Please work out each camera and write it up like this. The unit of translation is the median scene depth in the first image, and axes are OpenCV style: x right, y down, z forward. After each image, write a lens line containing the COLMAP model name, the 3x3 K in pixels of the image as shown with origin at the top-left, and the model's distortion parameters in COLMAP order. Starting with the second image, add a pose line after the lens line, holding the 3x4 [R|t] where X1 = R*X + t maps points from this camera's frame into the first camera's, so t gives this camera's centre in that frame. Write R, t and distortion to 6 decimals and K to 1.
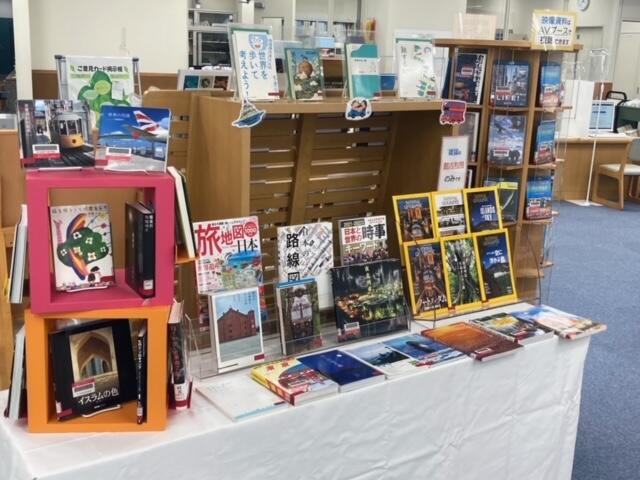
lens RADIAL K [[770.3, 0, 320.0], [0, 770.3, 240.0], [0, 0, 1]] dist [0.187628, -0.592684]
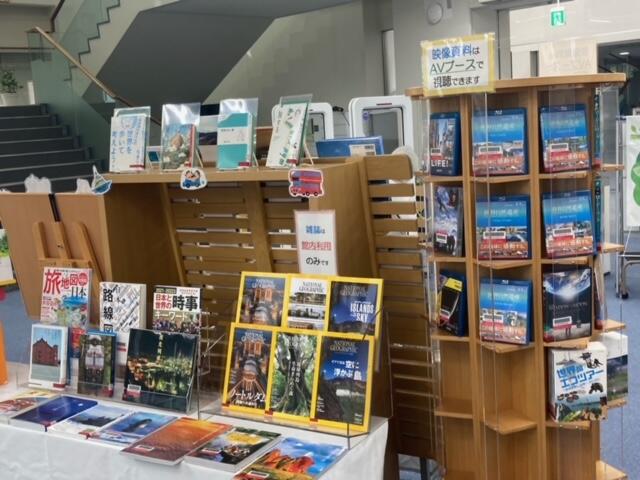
lens RADIAL K [[770.3, 0, 320.0], [0, 770.3, 240.0], [0, 0, 1]] dist [0.187628, -0.592684]
pose [[0.424989, 0.075059, -0.902081, 1.028205], [-0.140510, 0.989947, 0.016173, -0.130122], [0.894227, 0.119878, 0.431263, 0.722776]]
